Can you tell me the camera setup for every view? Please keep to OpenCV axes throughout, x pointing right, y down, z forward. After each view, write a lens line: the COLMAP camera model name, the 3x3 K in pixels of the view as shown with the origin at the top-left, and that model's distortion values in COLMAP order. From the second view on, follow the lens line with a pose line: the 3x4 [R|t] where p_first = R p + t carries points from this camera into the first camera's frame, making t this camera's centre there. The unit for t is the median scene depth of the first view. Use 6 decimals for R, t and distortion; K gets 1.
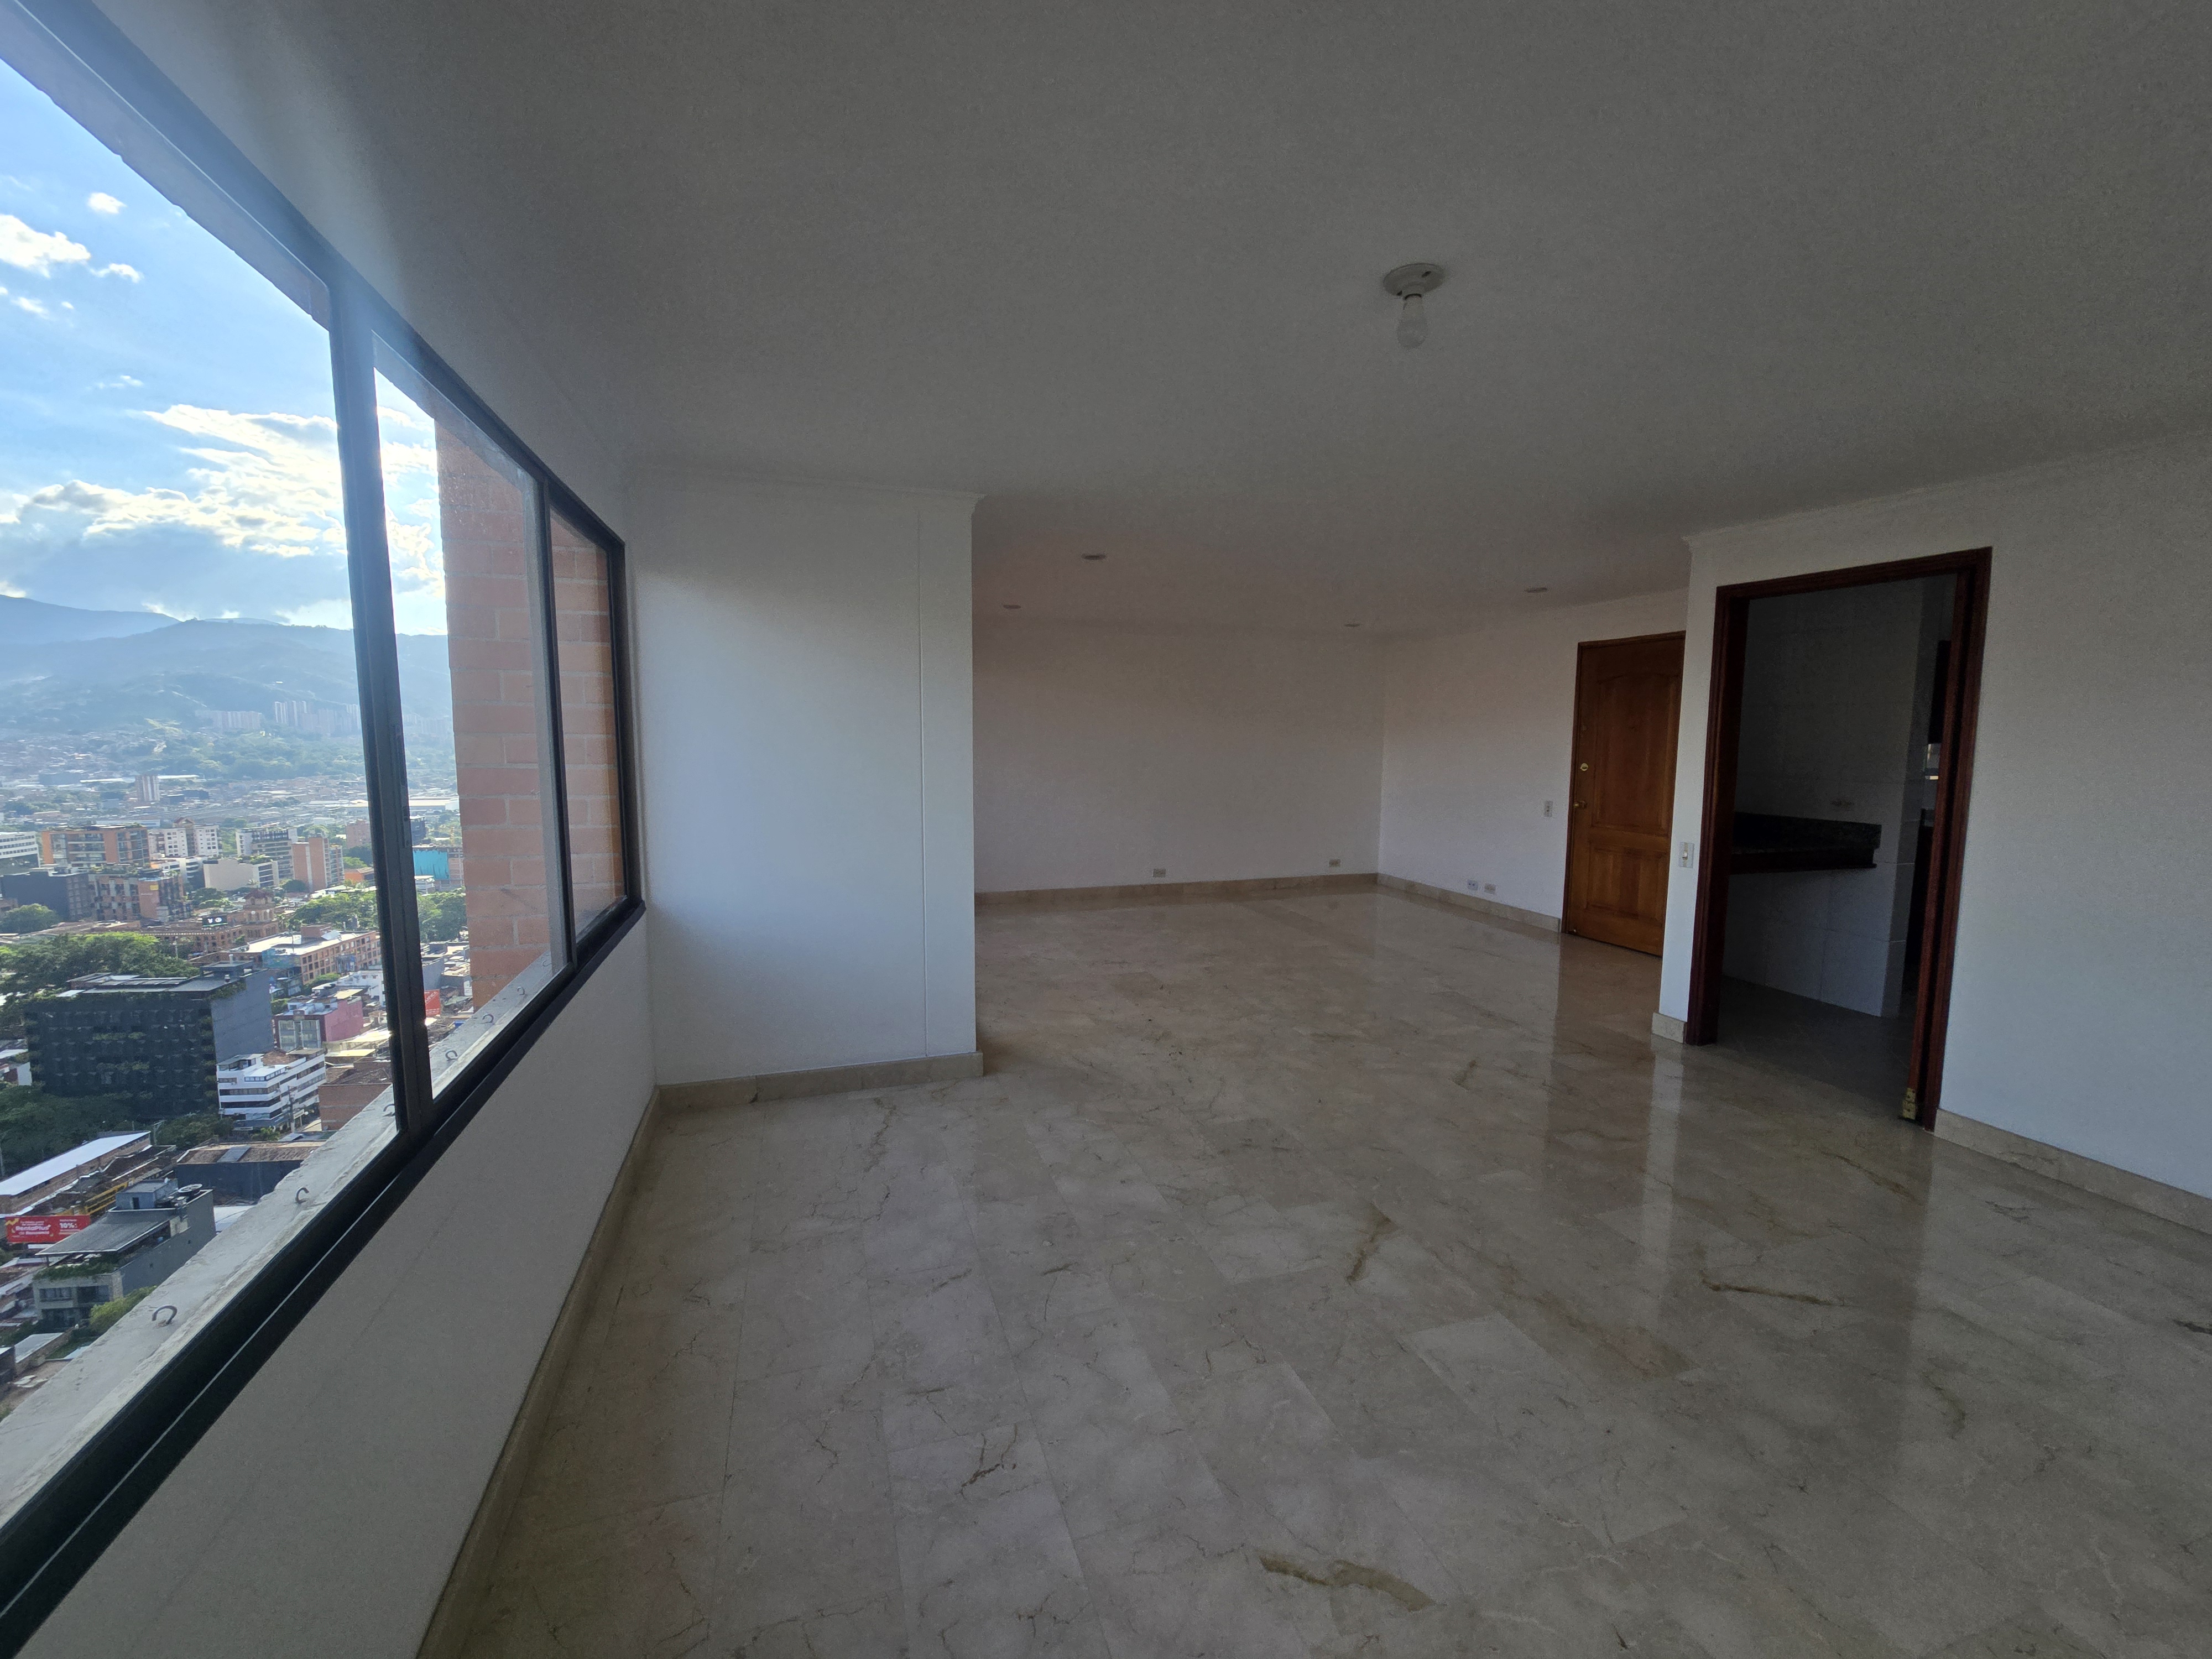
lens RADIAL K [[906.0, 0, 1105.5], [0, 906.0, 830.8], [0, 0, 1]] dist [-0.009754, 0.003979]
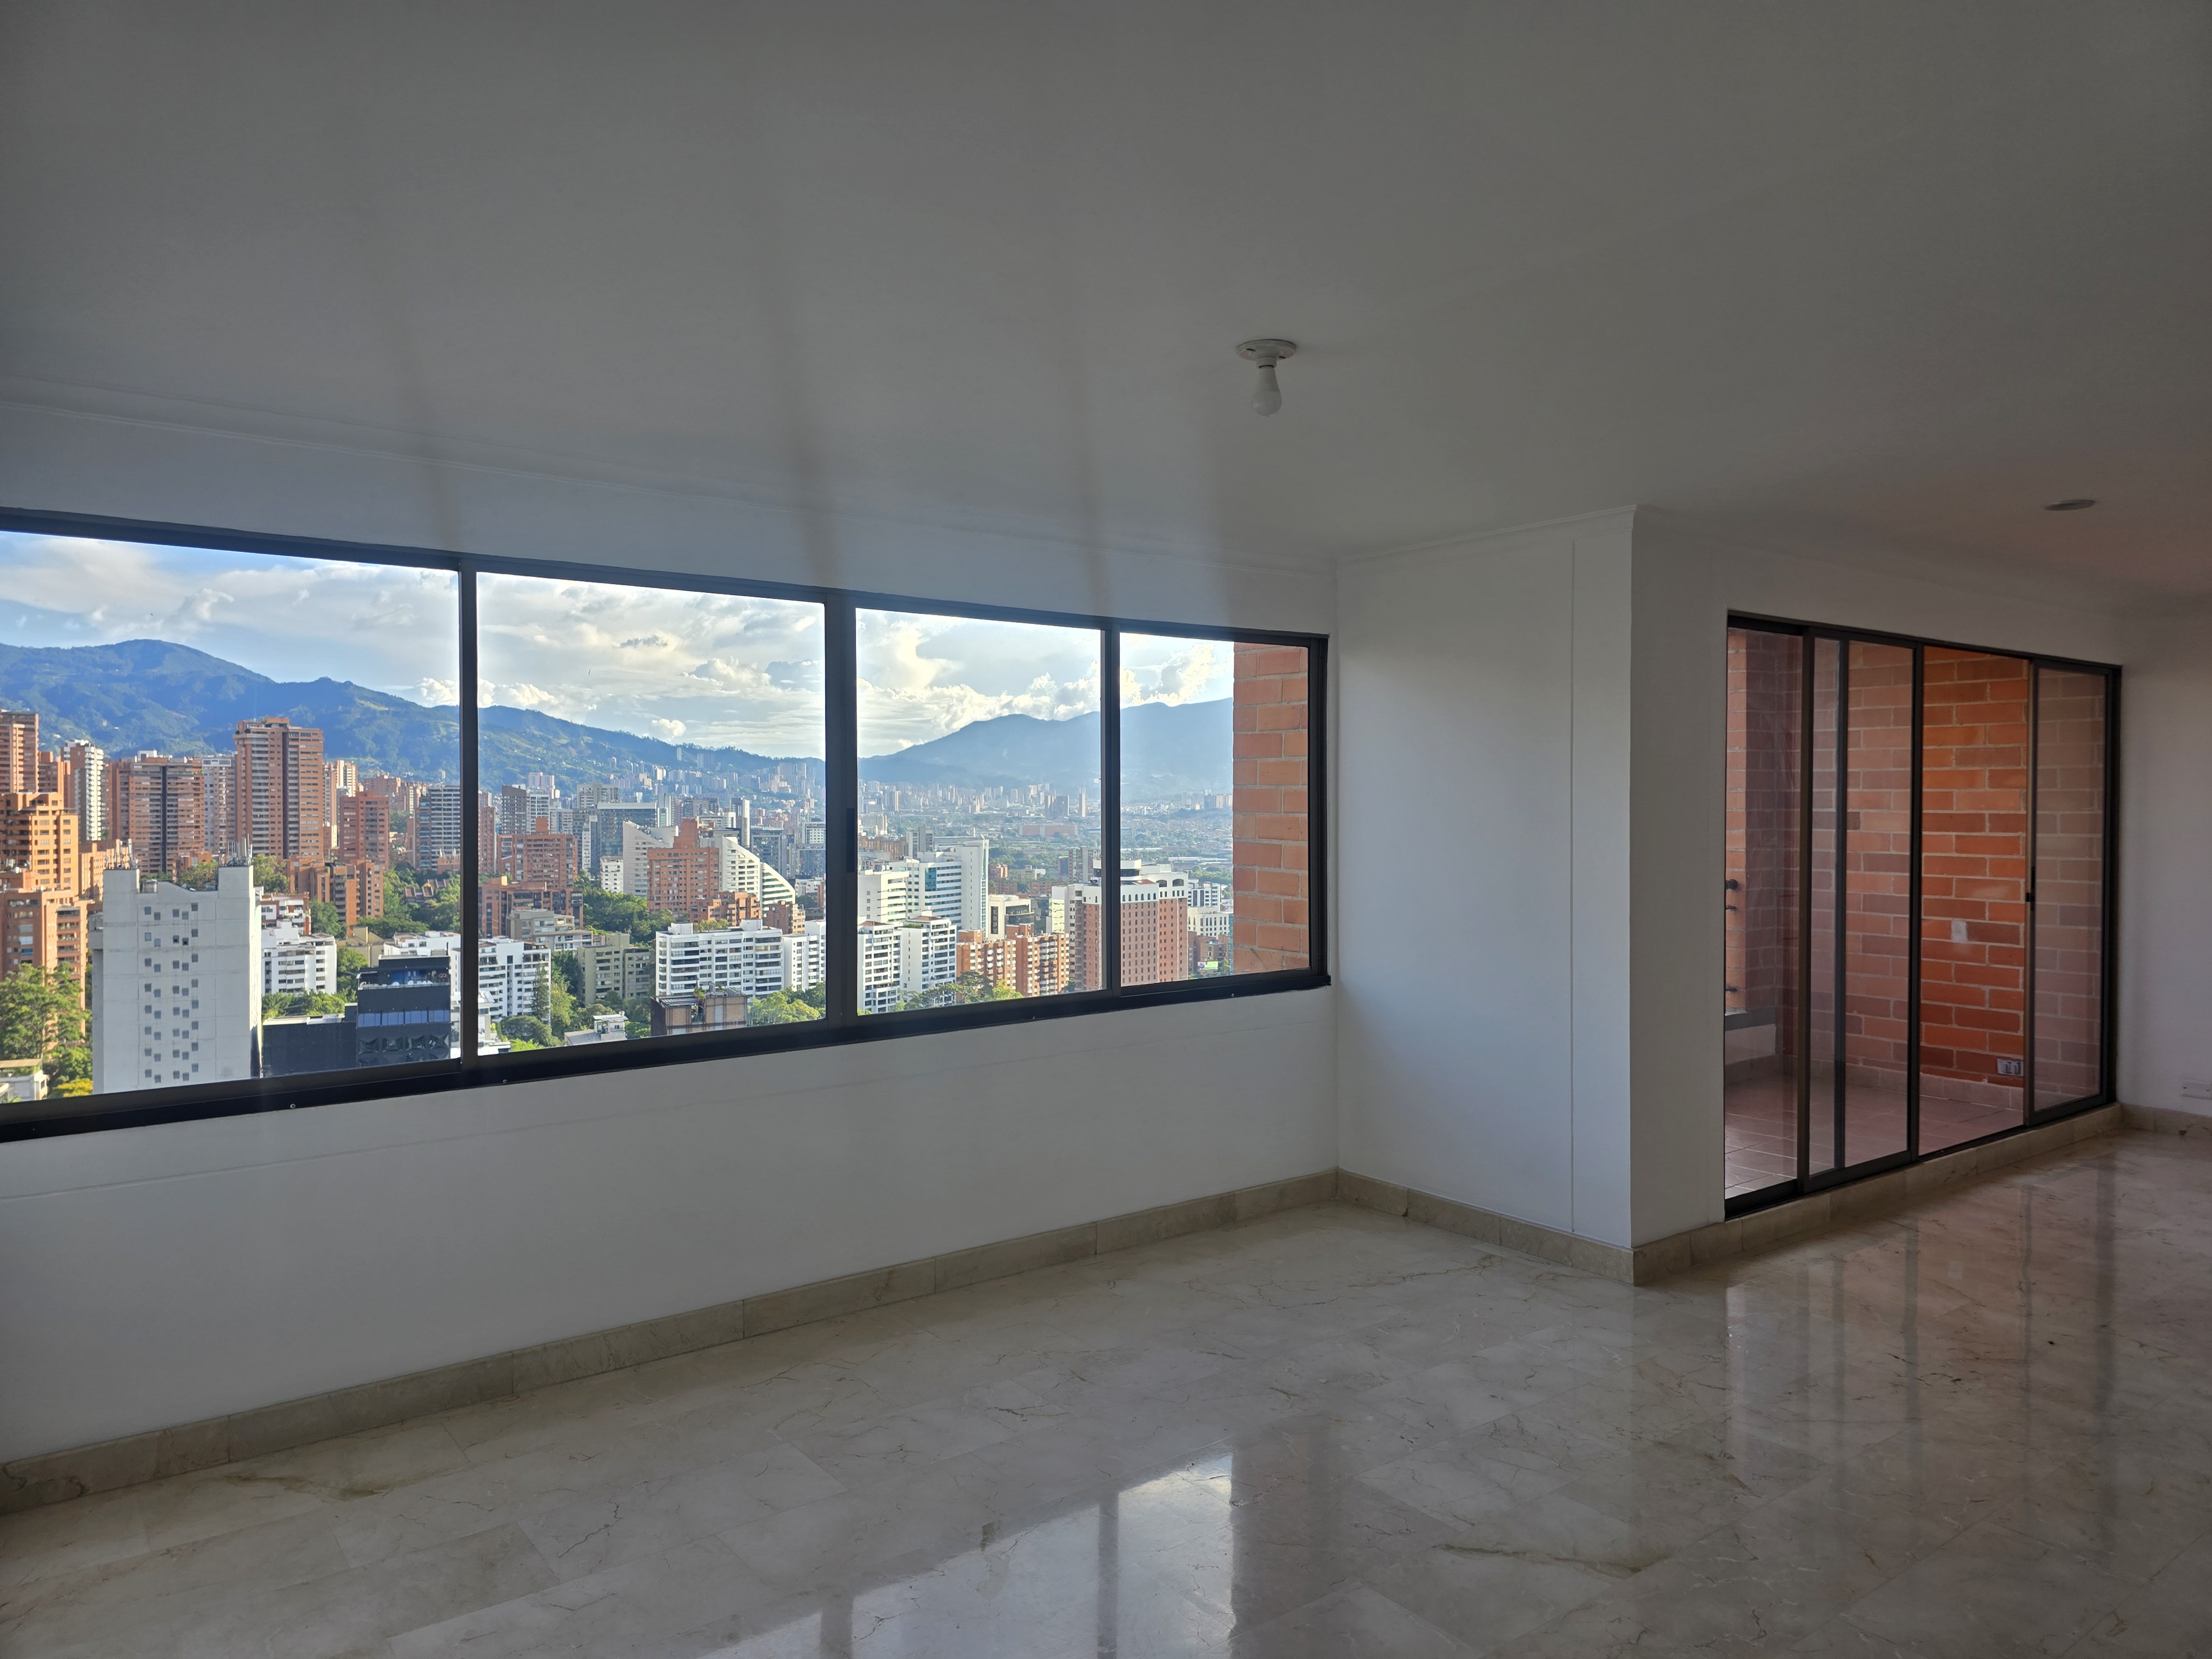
lens RADIAL K [[1485.7, 0, 1110.5], [0, 1485.7, 825.3], [0, 0, 1]] dist [0.043927, -0.033638]
pose [[0.336240, 0.016101, -0.941639, 1.081272], [-0.102079, 0.994586, -0.019444, -0.038317], [0.936228, 0.102660, 0.336063, 0.208186]]
